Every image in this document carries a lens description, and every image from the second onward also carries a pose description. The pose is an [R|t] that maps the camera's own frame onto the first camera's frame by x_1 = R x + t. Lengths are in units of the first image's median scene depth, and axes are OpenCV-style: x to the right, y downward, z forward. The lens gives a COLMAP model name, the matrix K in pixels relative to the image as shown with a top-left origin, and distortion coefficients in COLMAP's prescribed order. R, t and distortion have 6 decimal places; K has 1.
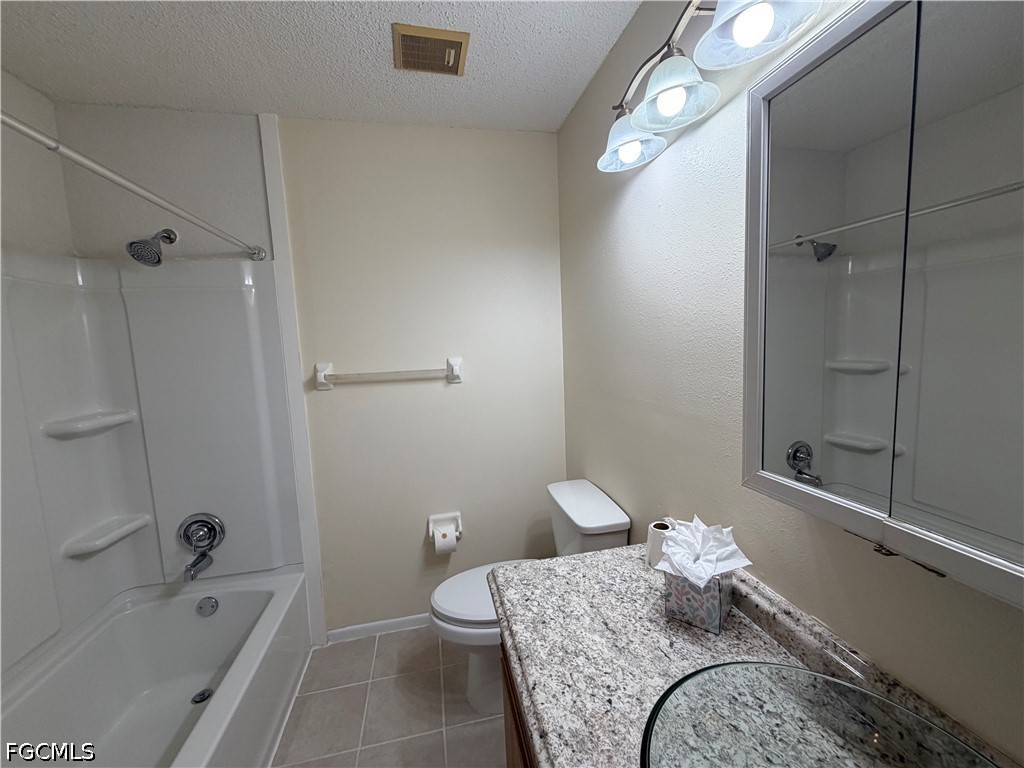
lens RADIAL K [[407.8, 0, 511.1], [0, 407.8, 386.2], [0, 0, 1]] dist [-0.000087, 0.000203]
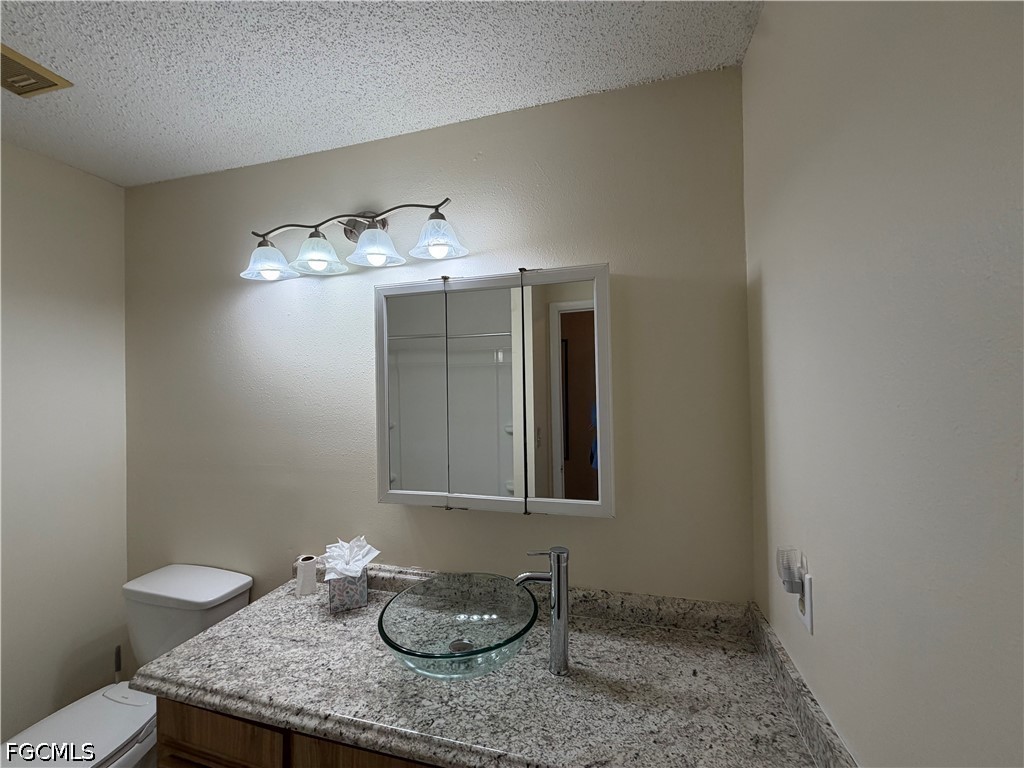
lens RADIAL K [[407.8, 0, 511.1], [0, 407.8, 386.2], [0, 0, 1]] dist [-0.000087, 0.000203]
pose [[0.454367, 0.044628, 0.889696, -0.646516], [0.093660, 0.990815, -0.097532, -0.018488], [-0.885877, 0.127644, 0.446014, -0.282467]]
